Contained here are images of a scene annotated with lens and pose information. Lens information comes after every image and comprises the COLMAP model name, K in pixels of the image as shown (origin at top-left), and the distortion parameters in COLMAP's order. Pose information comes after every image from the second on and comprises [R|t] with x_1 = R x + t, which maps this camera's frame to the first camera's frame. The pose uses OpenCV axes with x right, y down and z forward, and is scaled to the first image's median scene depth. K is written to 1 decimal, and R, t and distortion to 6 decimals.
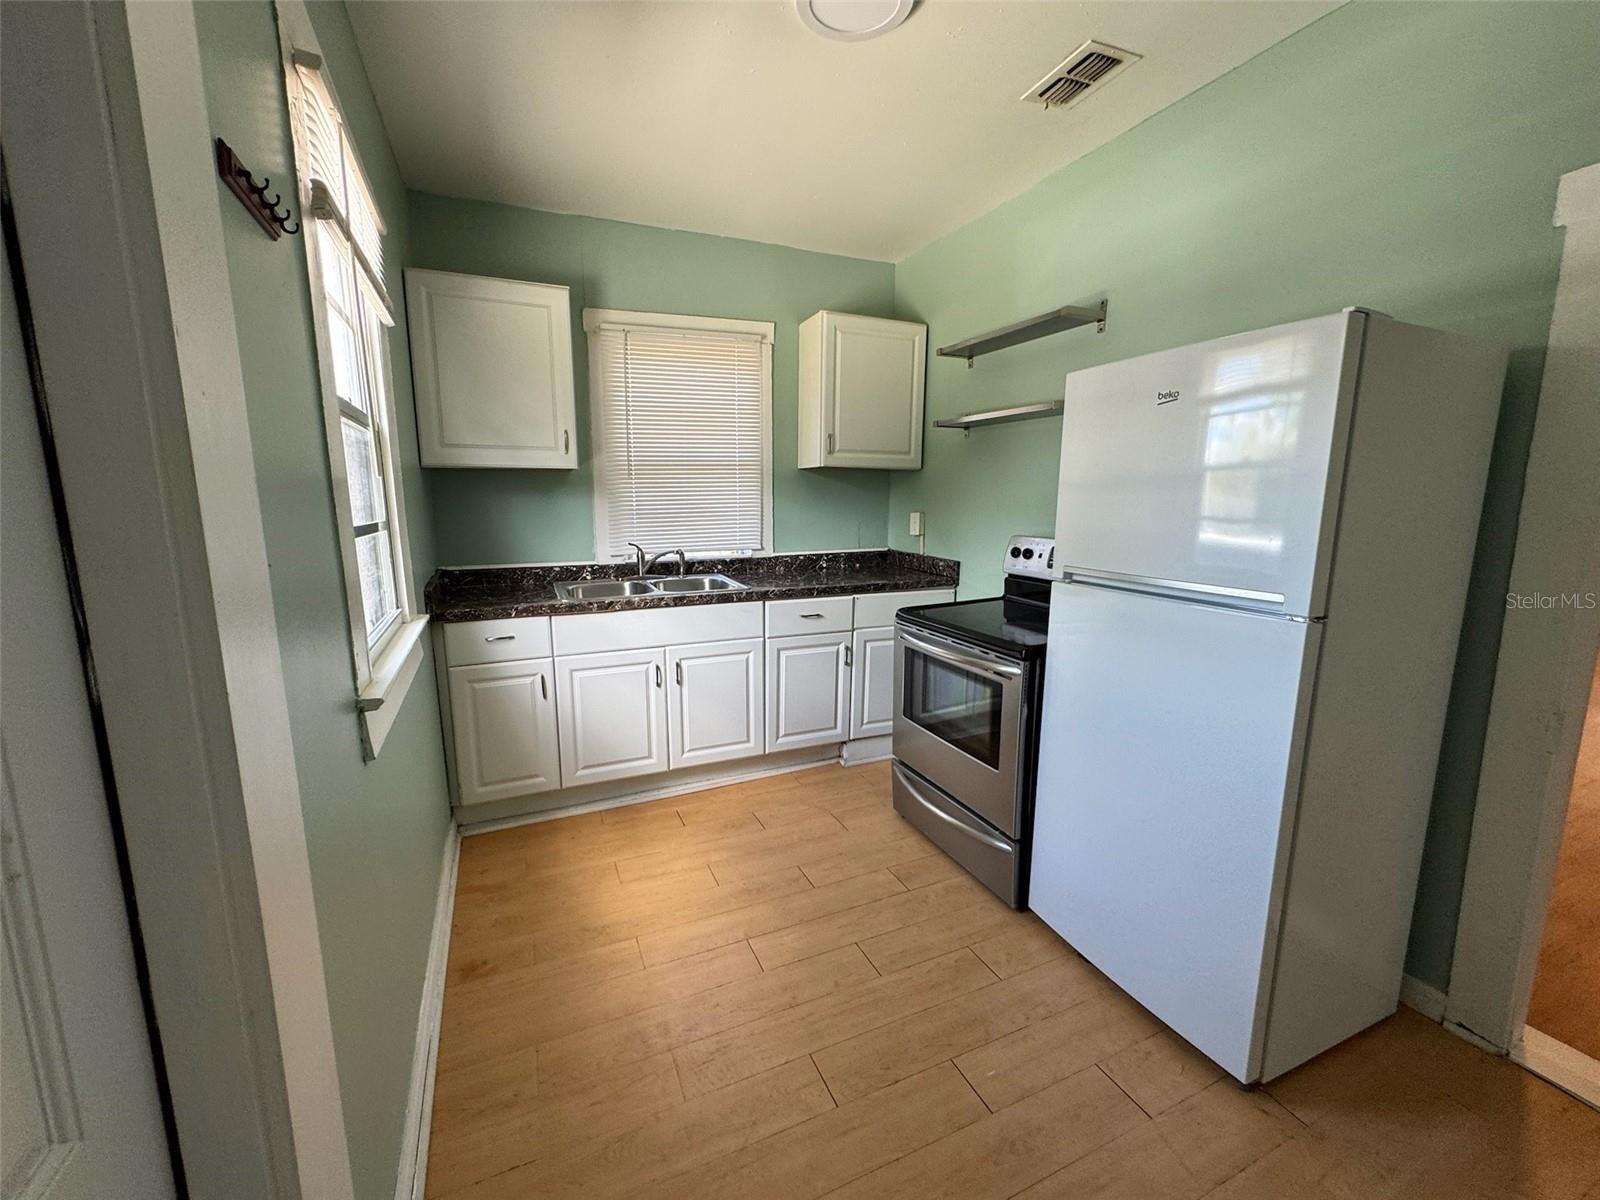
lens RADIAL K [[640.7, 0, 800.9], [0, 640.7, 596.4], [0, 0, 1]] dist [-0.000568, 0.000325]
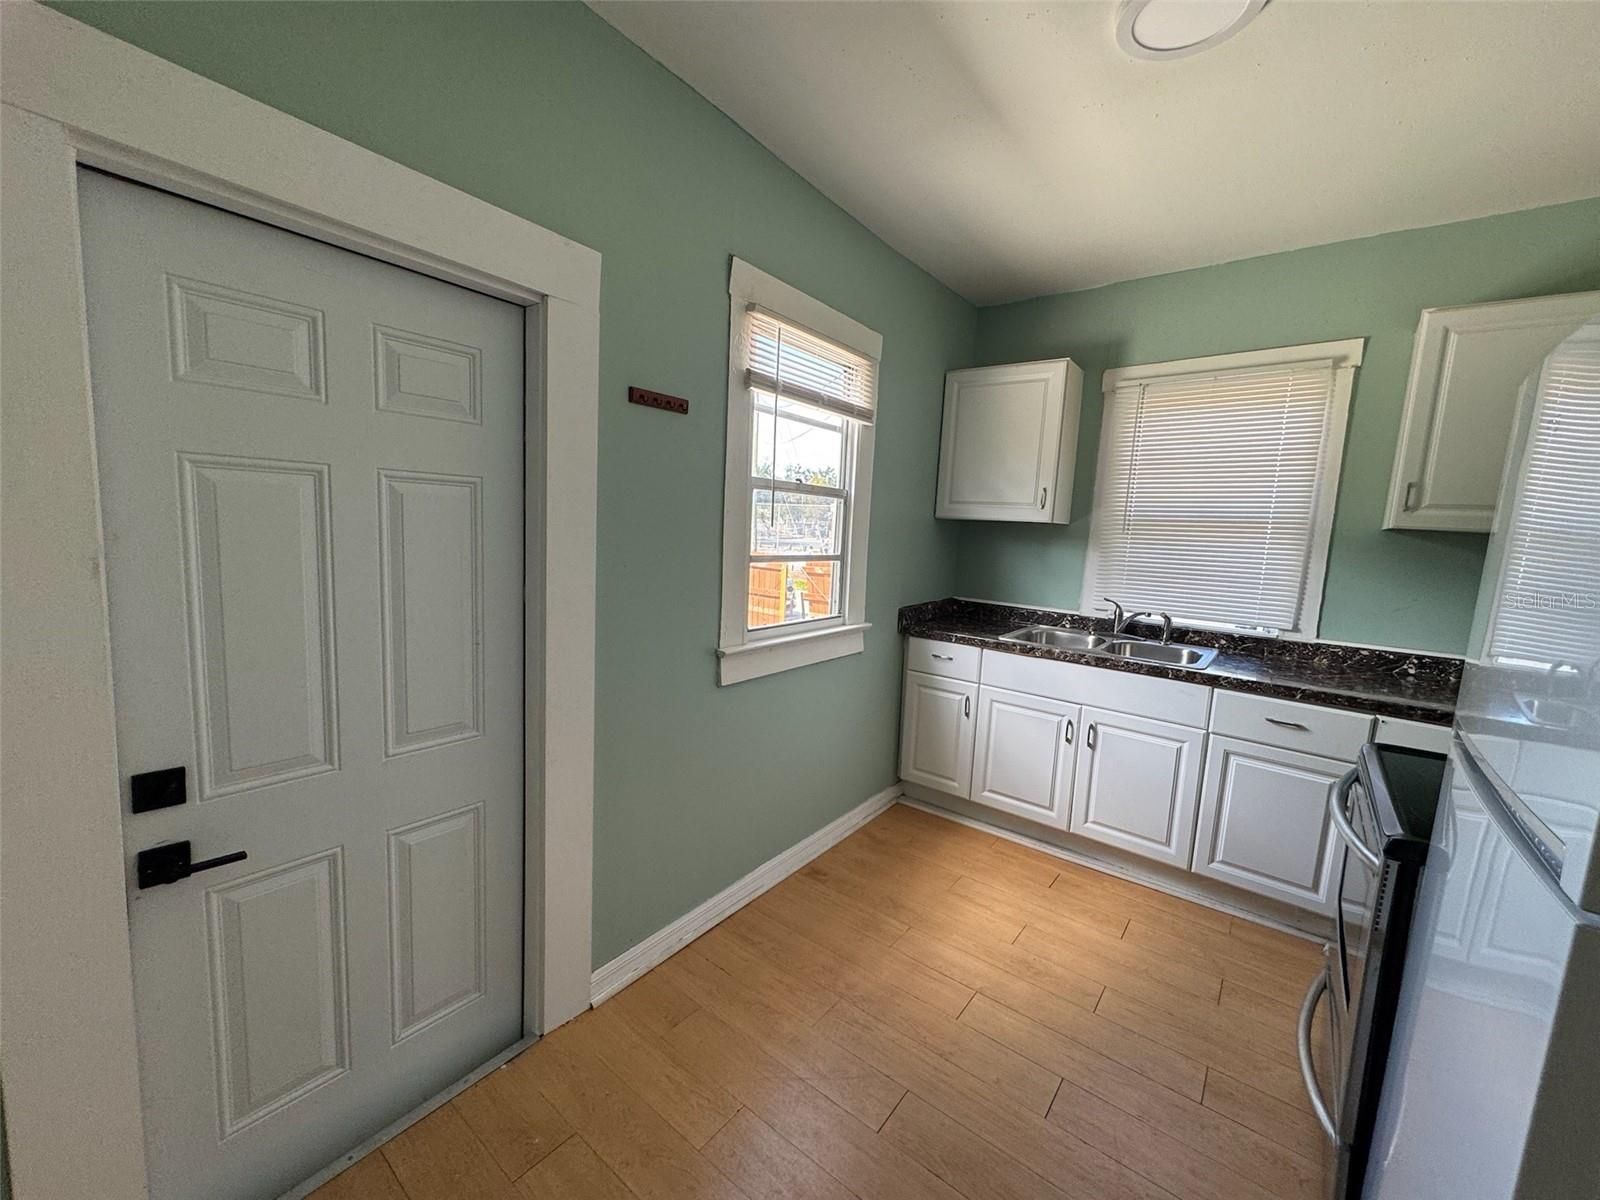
lens RADIAL K [[640.7, 0, 800.9], [0, 640.7, 596.4], [0, 0, 1]] dist [-0.000568, 0.000325]
pose [[0.474746, 0.127926, -0.870776, 0.383918], [-0.187962, 0.981291, 0.041686, -0.040894], [0.859818, 0.143882, 0.489910, 0.120855]]
